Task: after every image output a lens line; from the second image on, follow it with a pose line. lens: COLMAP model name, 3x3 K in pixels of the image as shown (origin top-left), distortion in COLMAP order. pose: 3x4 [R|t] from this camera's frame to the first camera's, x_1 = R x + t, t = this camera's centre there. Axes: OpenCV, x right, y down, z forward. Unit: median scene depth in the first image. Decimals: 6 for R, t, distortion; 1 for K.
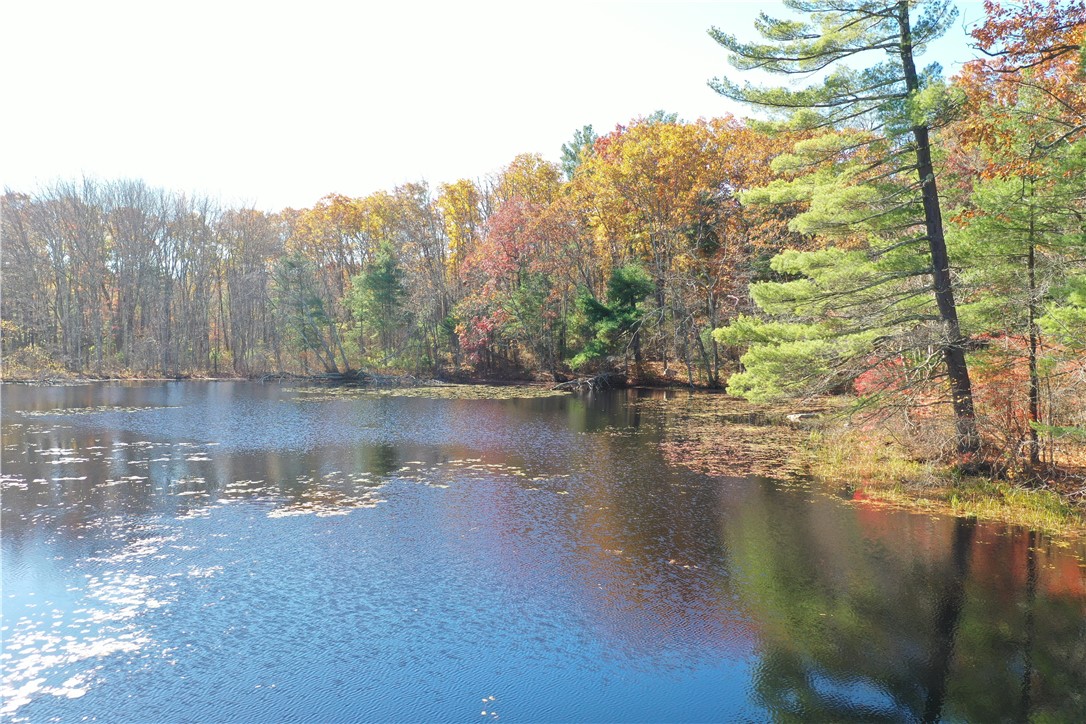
lens RADIAL K [[861.4, 0, 540.8], [0, 861.4, 351.7], [0, 0, 1]] dist [0.010188, 0.003052]
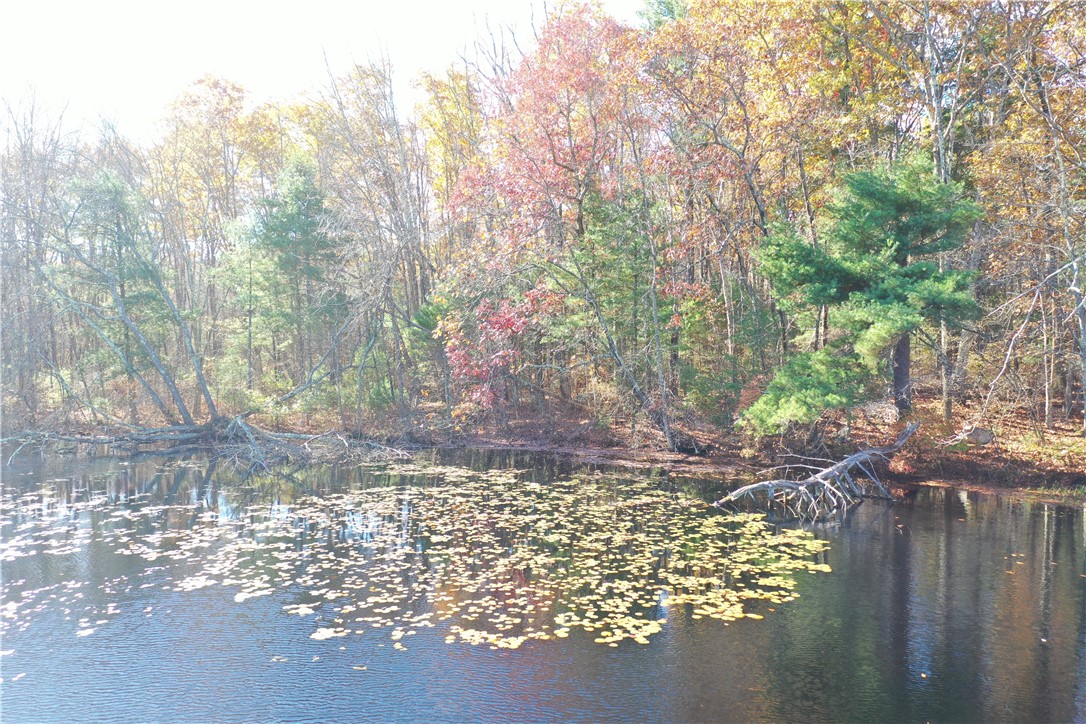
lens RADIAL K [[861.4, 0, 540.8], [0, 861.4, 351.7], [0, 0, 1]] dist [0.010188, 0.003052]
pose [[0.999981, 0.000238, 0.006080, -0.048129], [-0.000185, 0.999962, -0.008734, -0.010783], [-0.006082, 0.008733, 0.999943, 0.542713]]
